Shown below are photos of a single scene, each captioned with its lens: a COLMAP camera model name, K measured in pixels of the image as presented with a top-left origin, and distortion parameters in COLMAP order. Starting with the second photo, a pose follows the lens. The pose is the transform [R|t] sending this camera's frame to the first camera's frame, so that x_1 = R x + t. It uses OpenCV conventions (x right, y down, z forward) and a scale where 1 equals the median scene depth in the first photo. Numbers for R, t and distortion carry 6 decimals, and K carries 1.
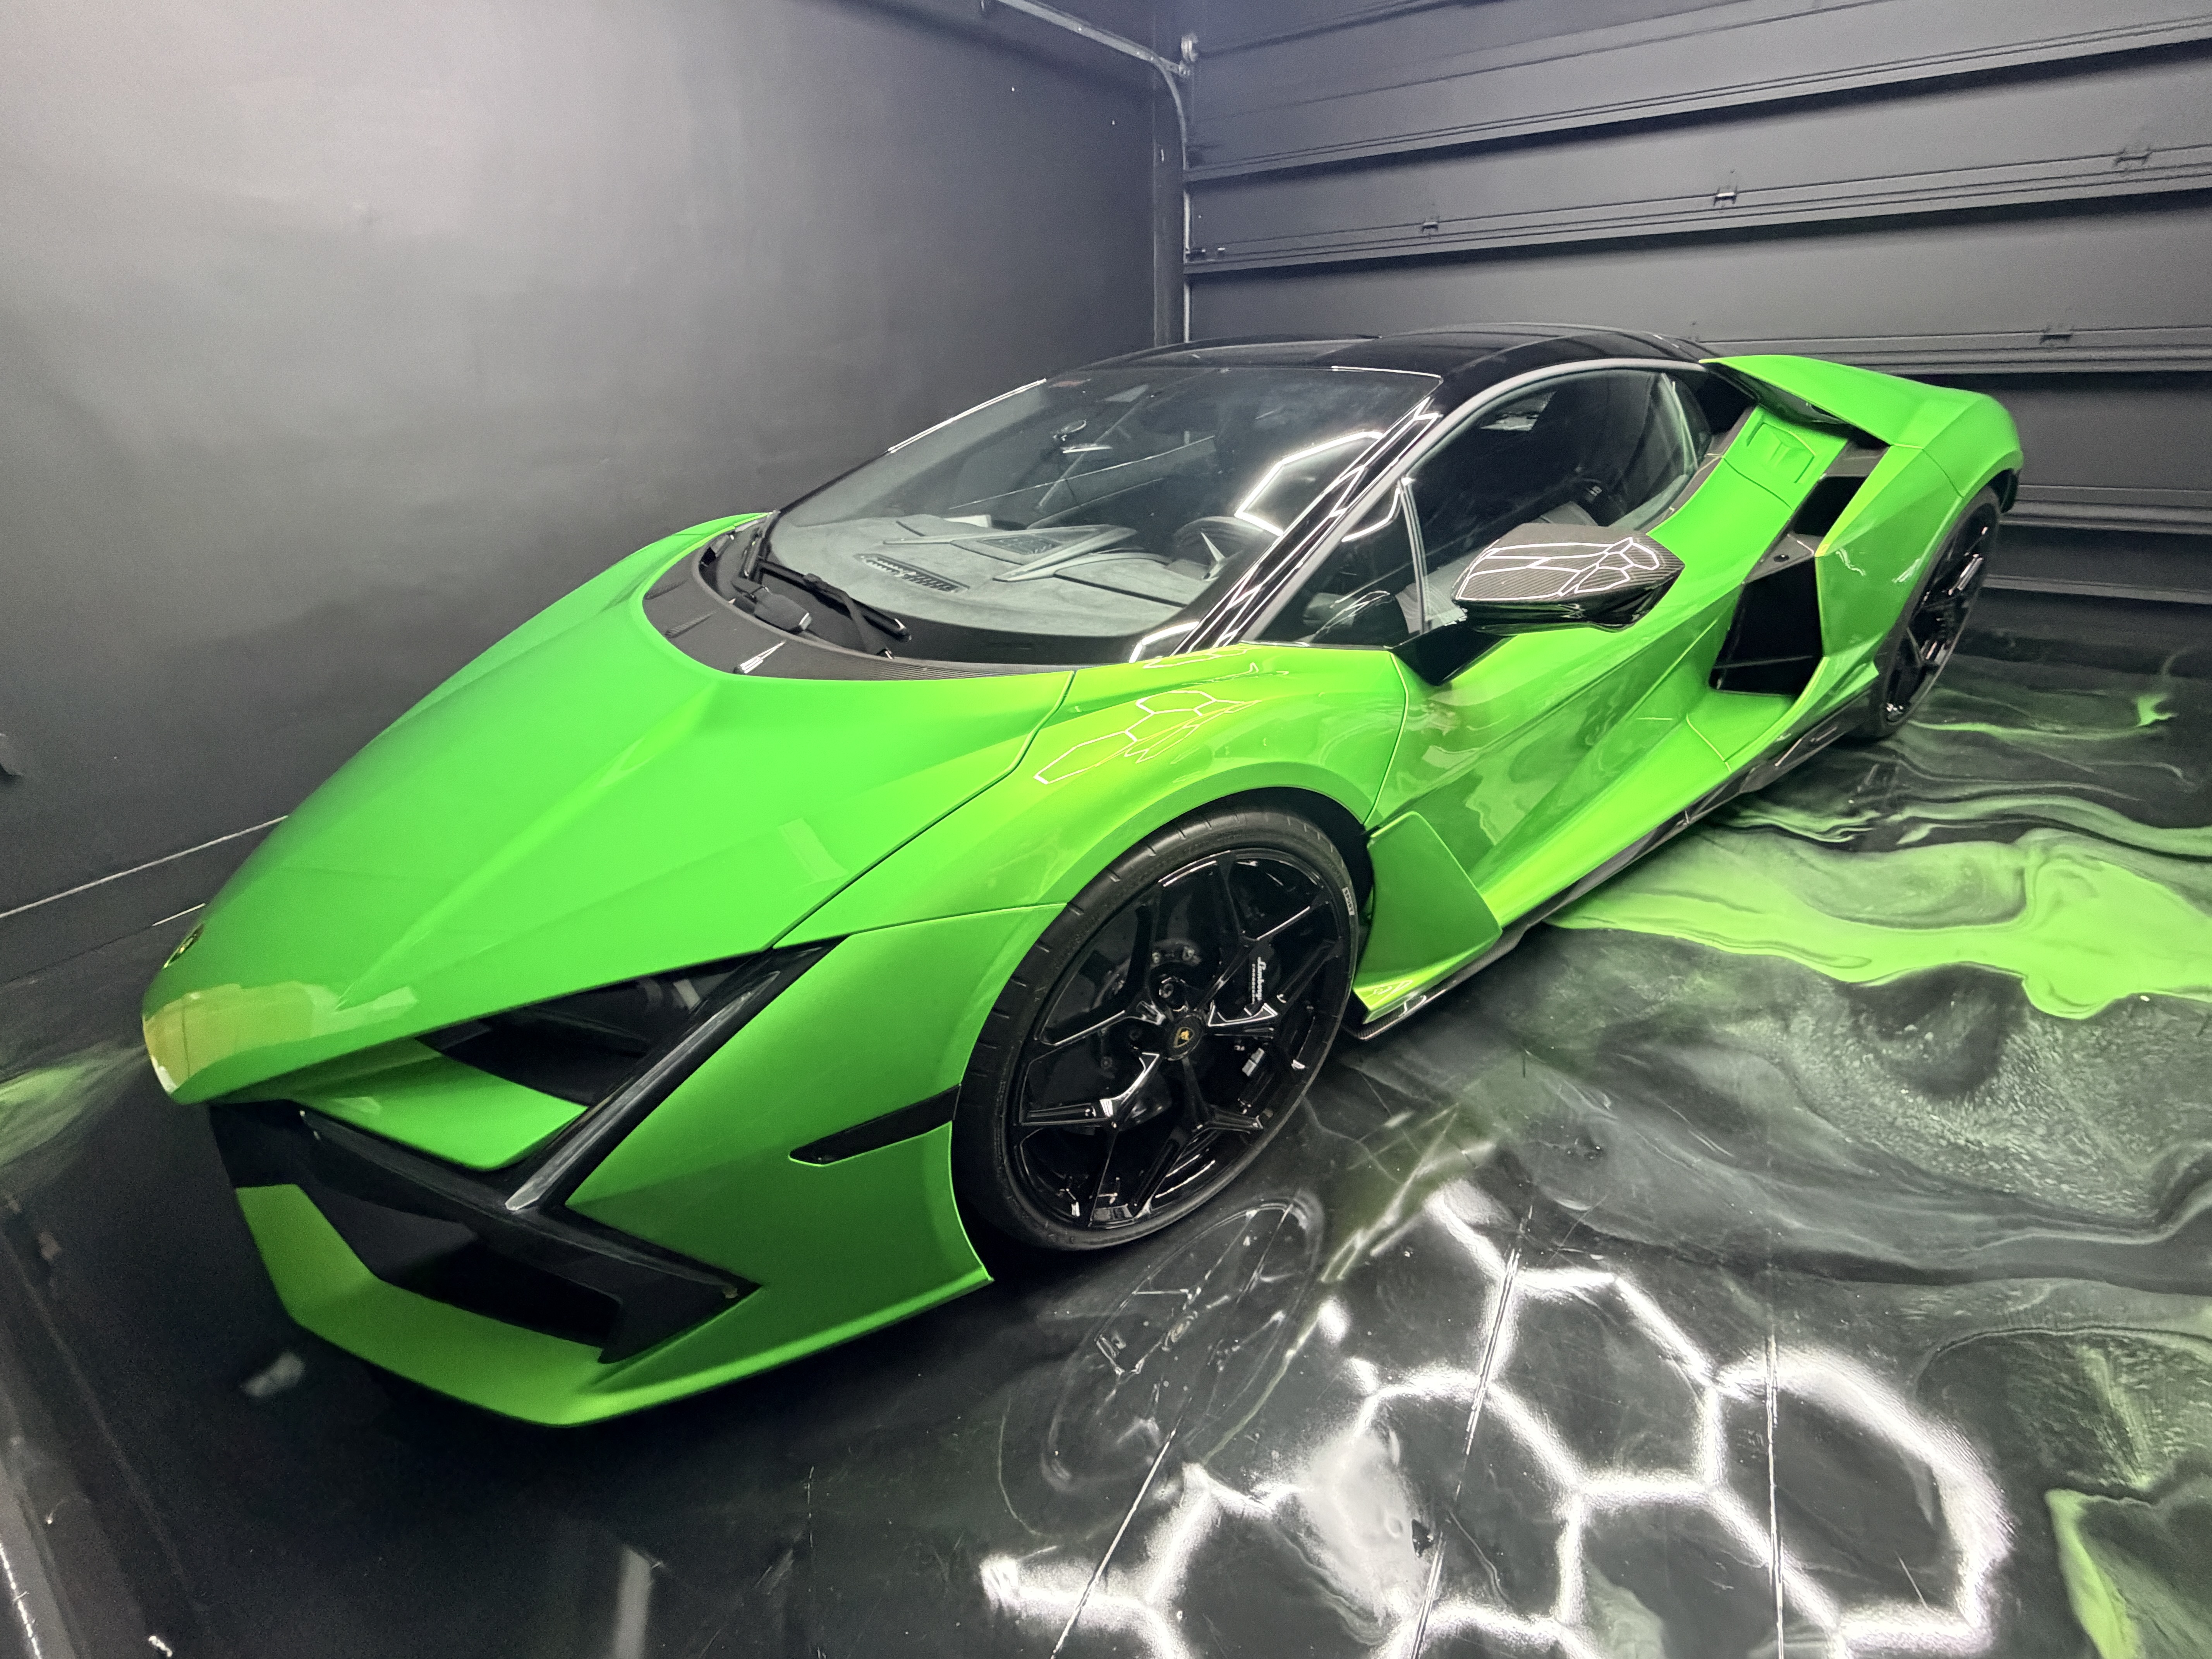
lens RADIAL K [[886.1, 0, 1105.4], [0, 886.1, 824.0], [0, 0, 1]] dist [0.000238, -0.000871]
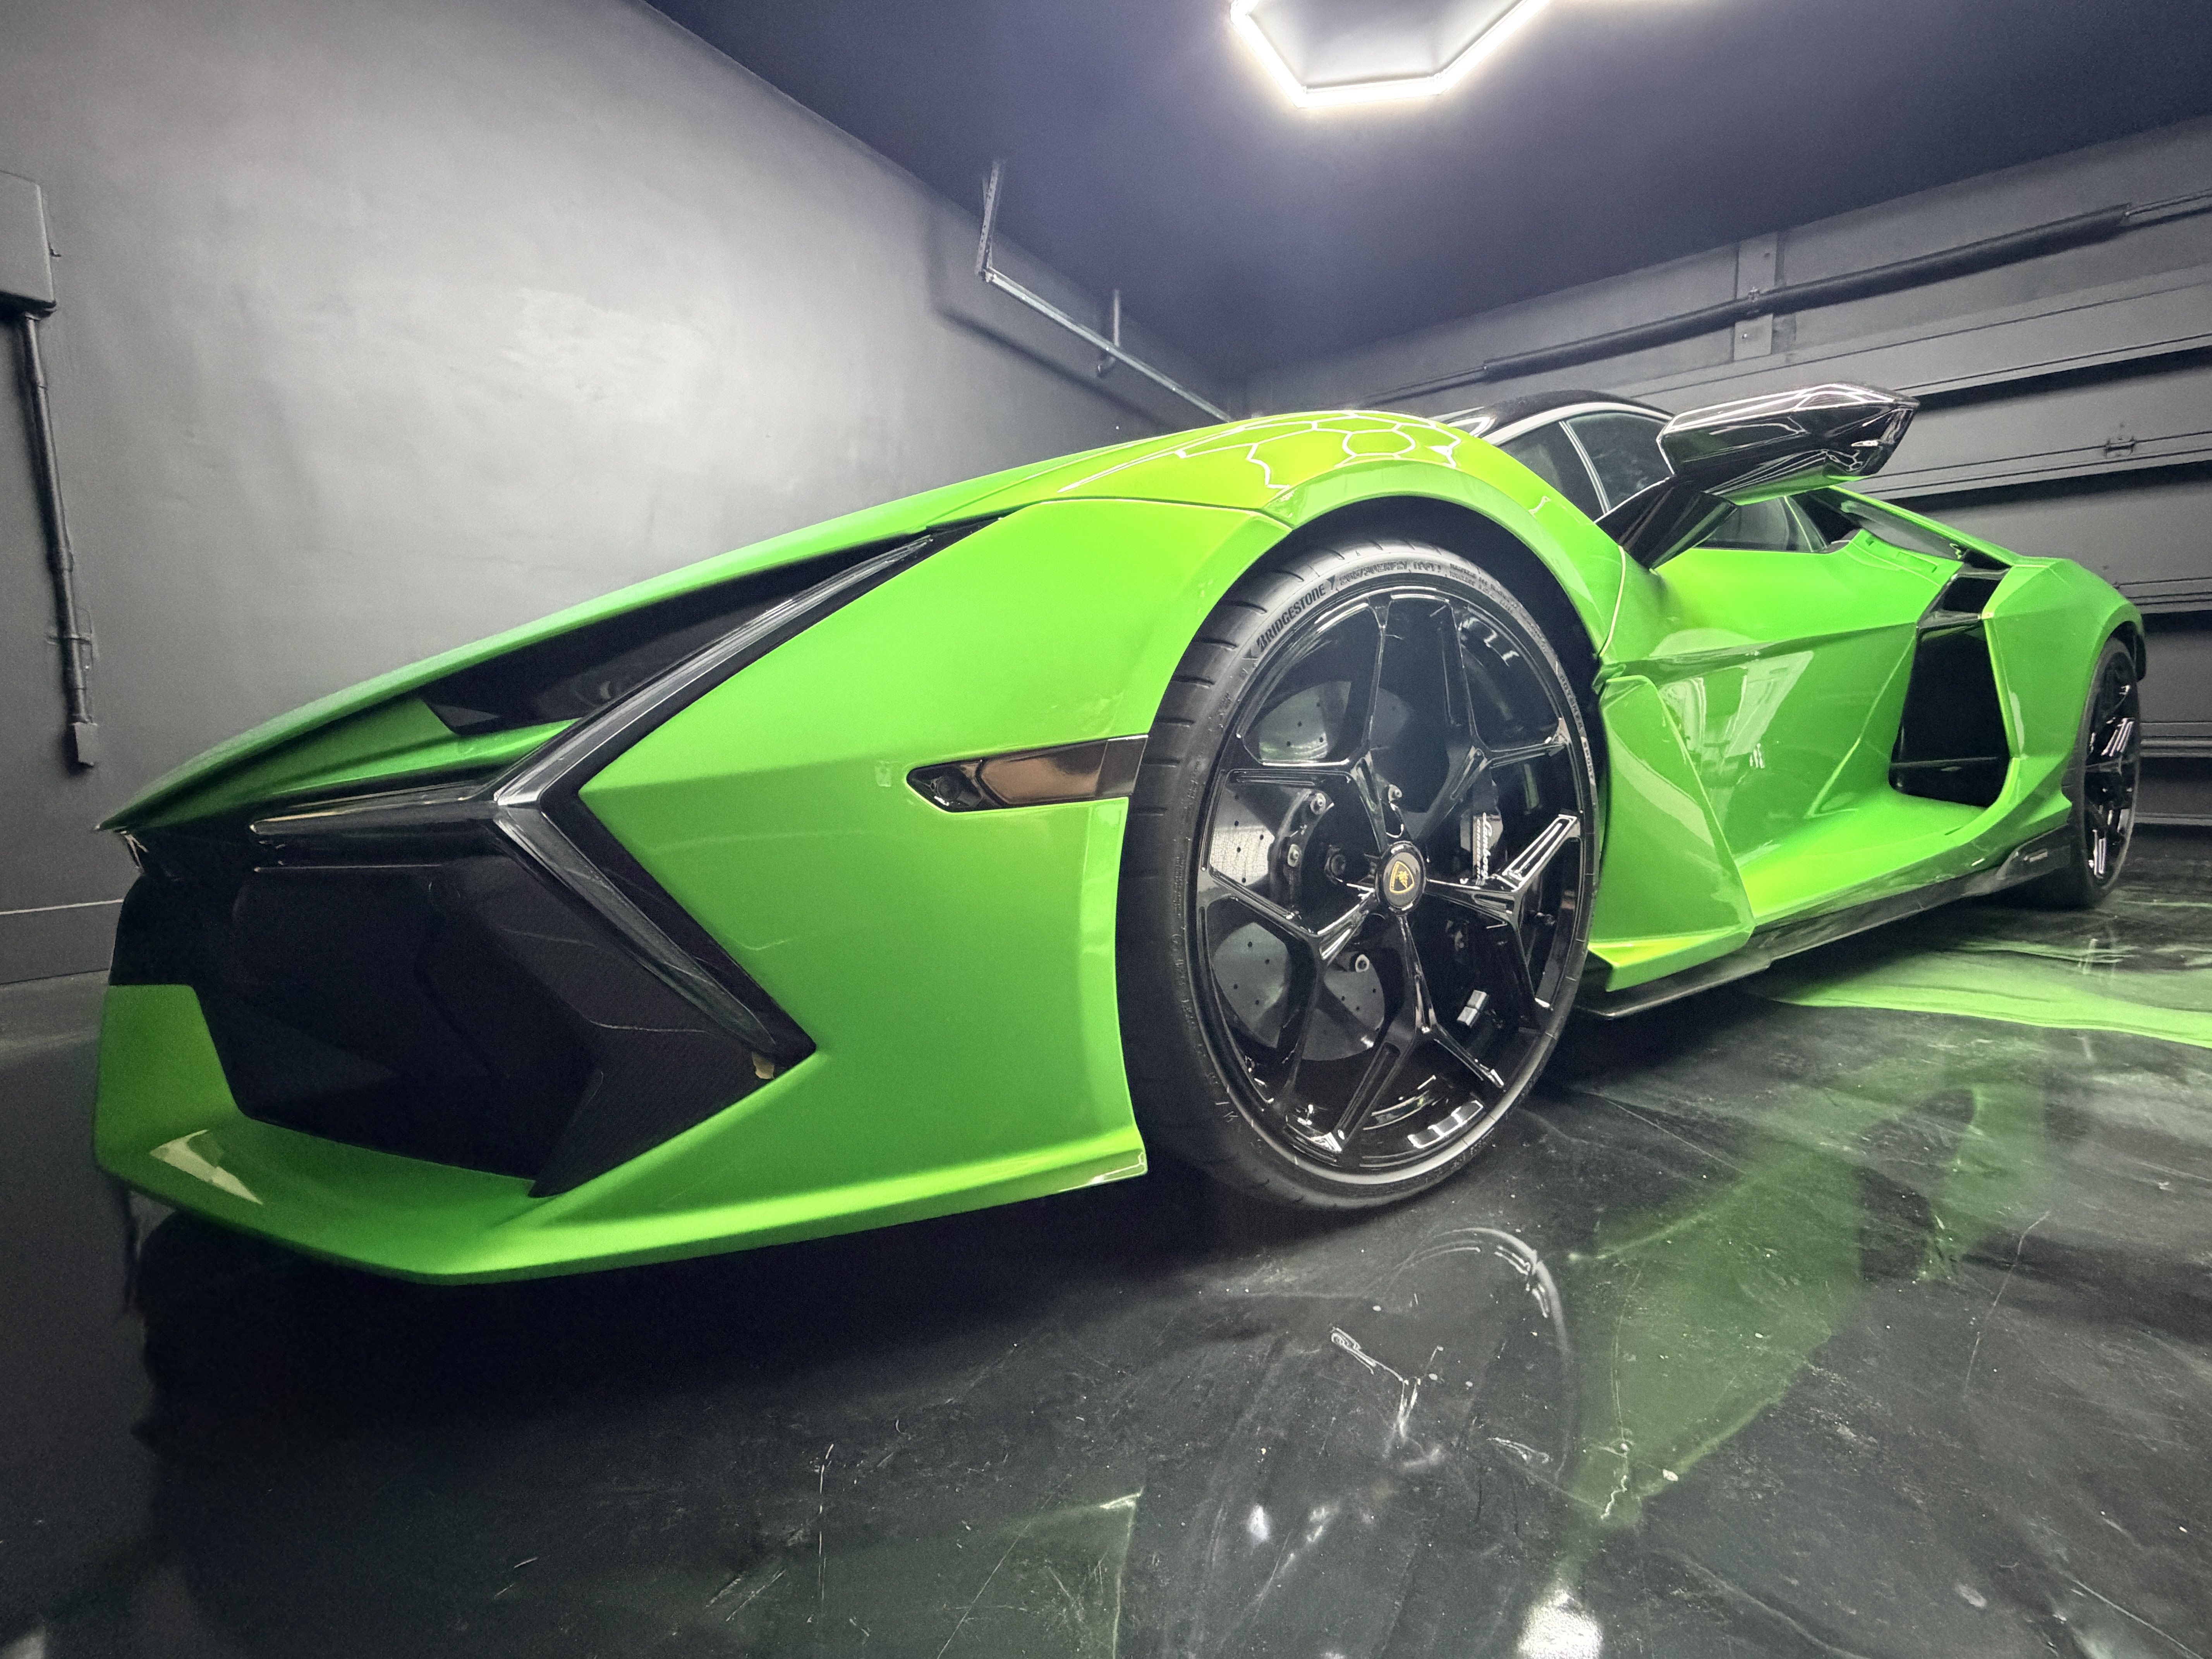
lens RADIAL K [[886.1, 0, 1105.4], [0, 886.1, 824.0], [0, 0, 1]] dist [0.000238, -0.000871]
pose [[0.997942, 0.038722, -0.051104, -0.090317], [-0.055662, 0.918818, -0.390737, 0.363916], [0.031825, 0.392777, 0.919083, 0.208117]]
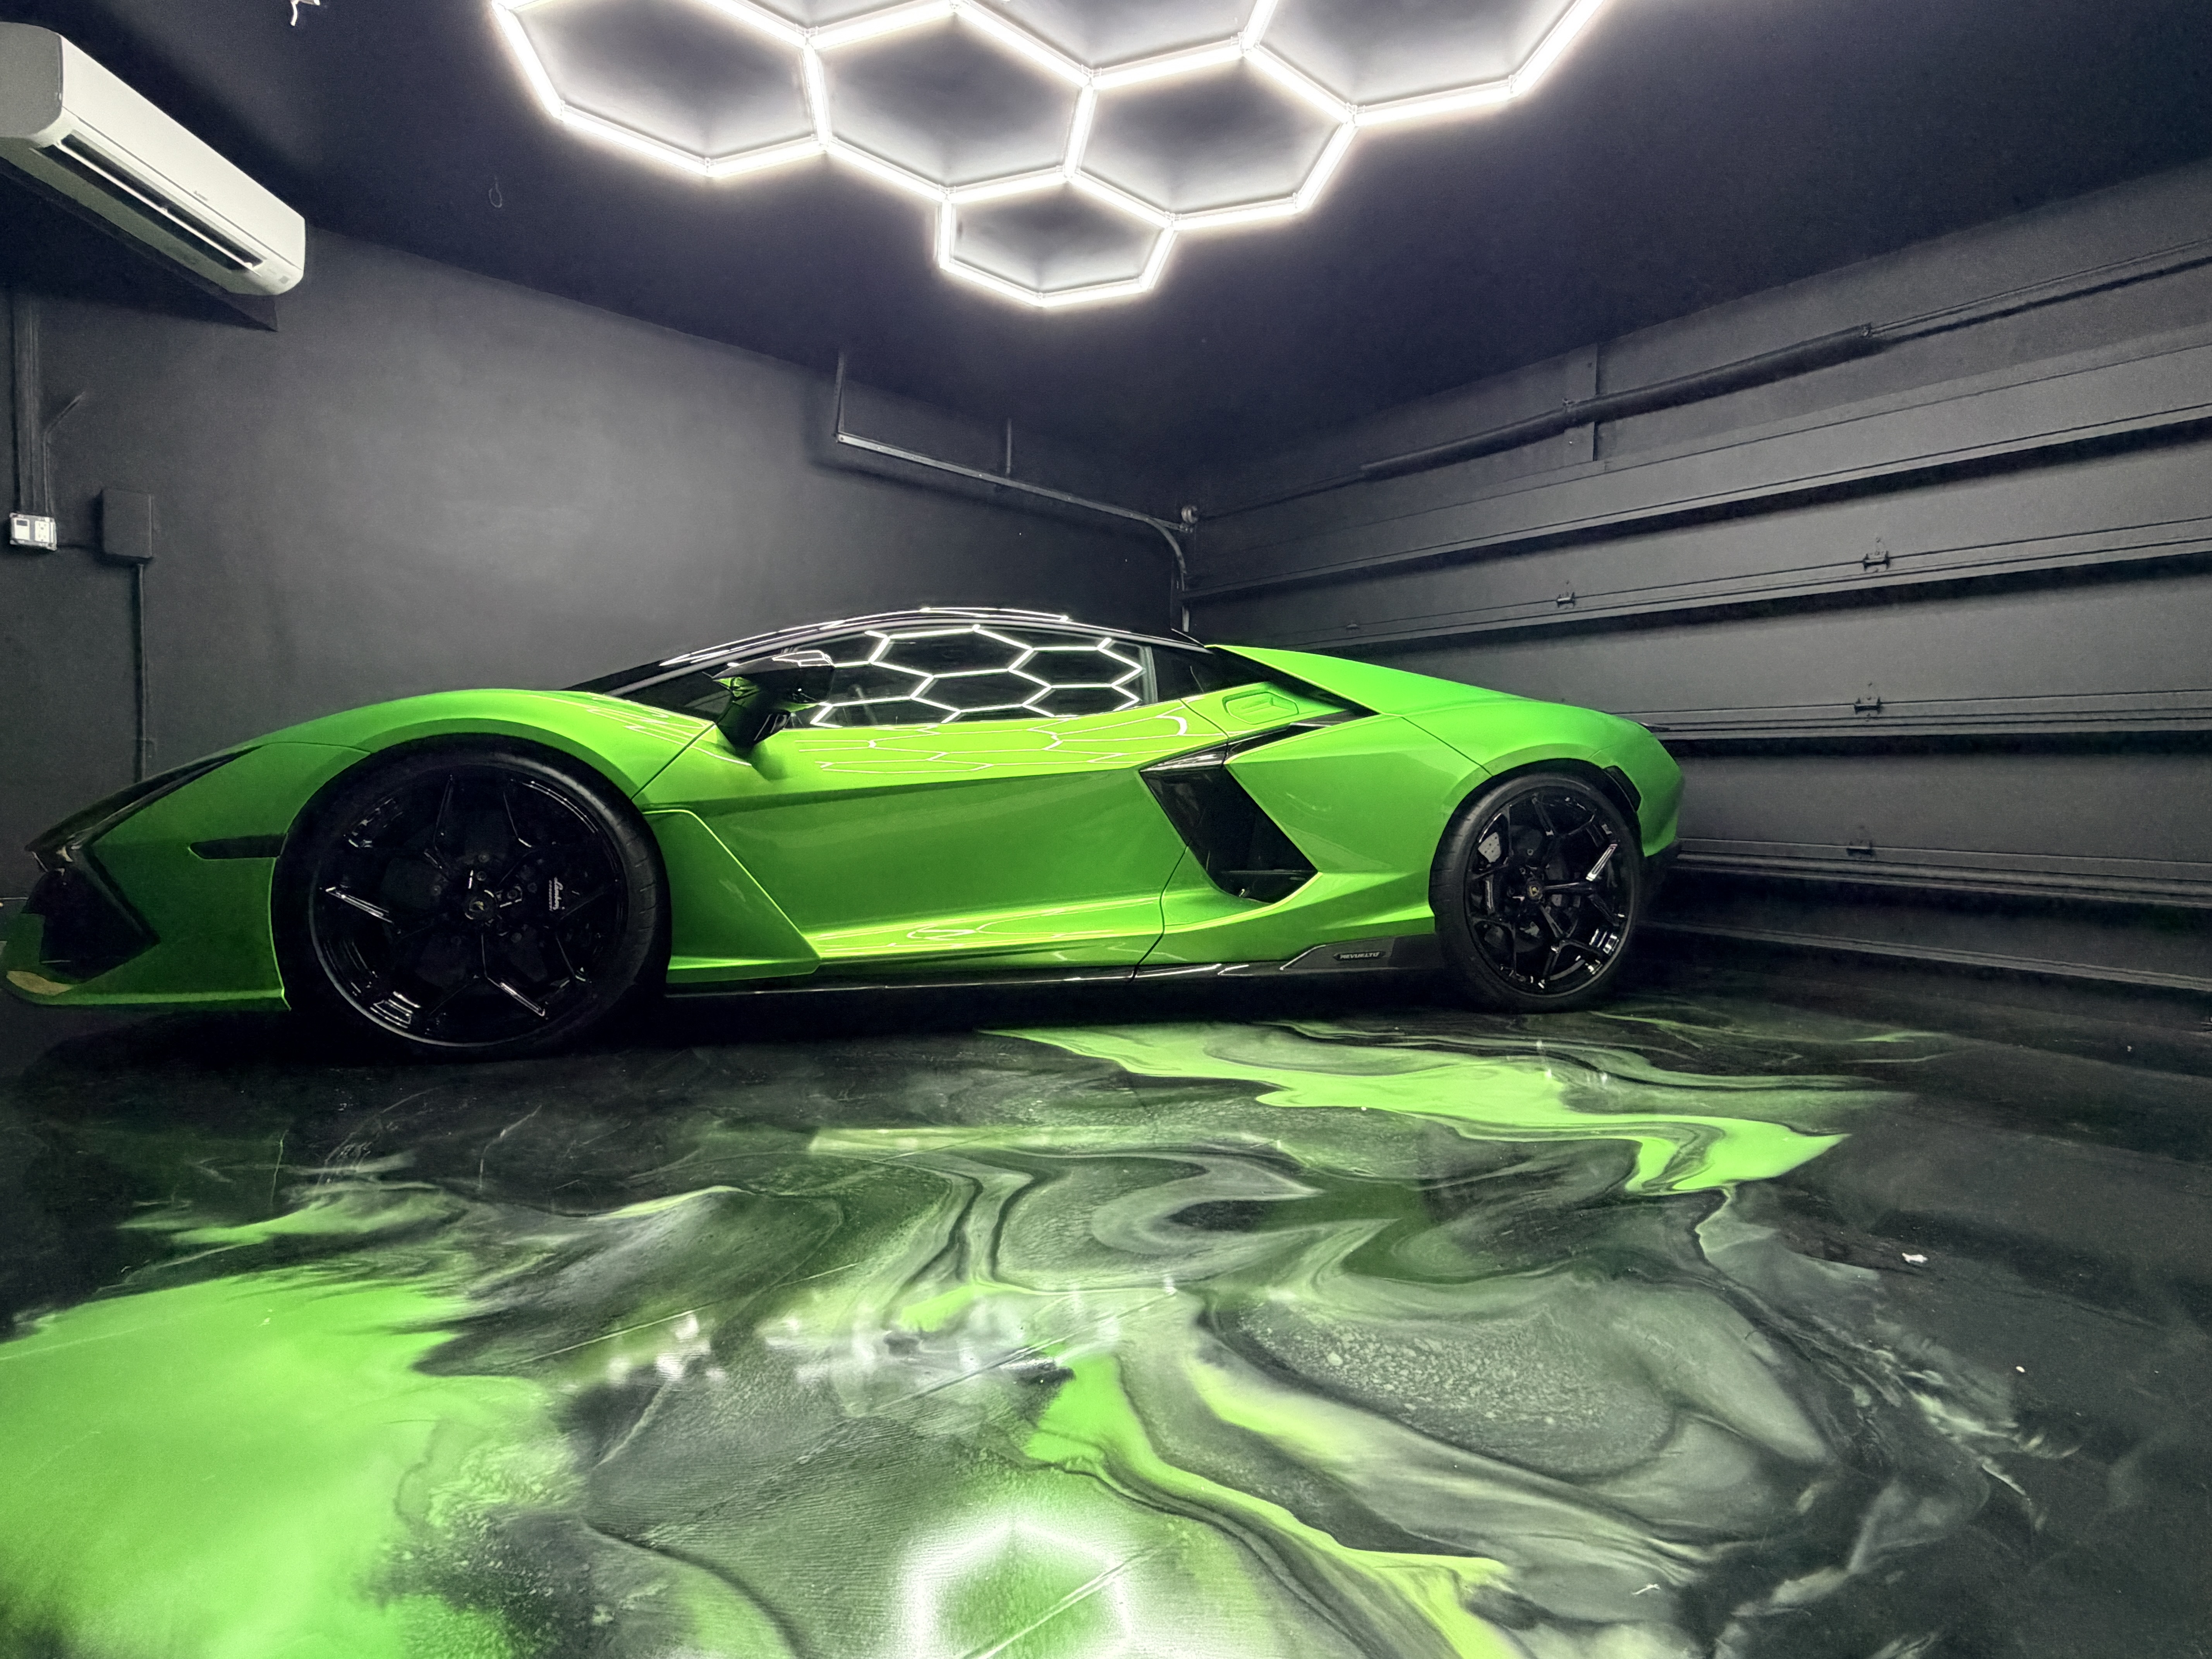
lens RADIAL K [[1042.5, 0, 1105.3], [0, 1042.5, 830.6], [0, 0, 1]] dist [0.000031, -0.000489]
pose [[0.953238, 0.080891, -0.291193, 1.219827], [-0.203186, 0.884793, -0.419354, 0.488332], [0.223724, 0.458910, 0.859854, -0.297347]]
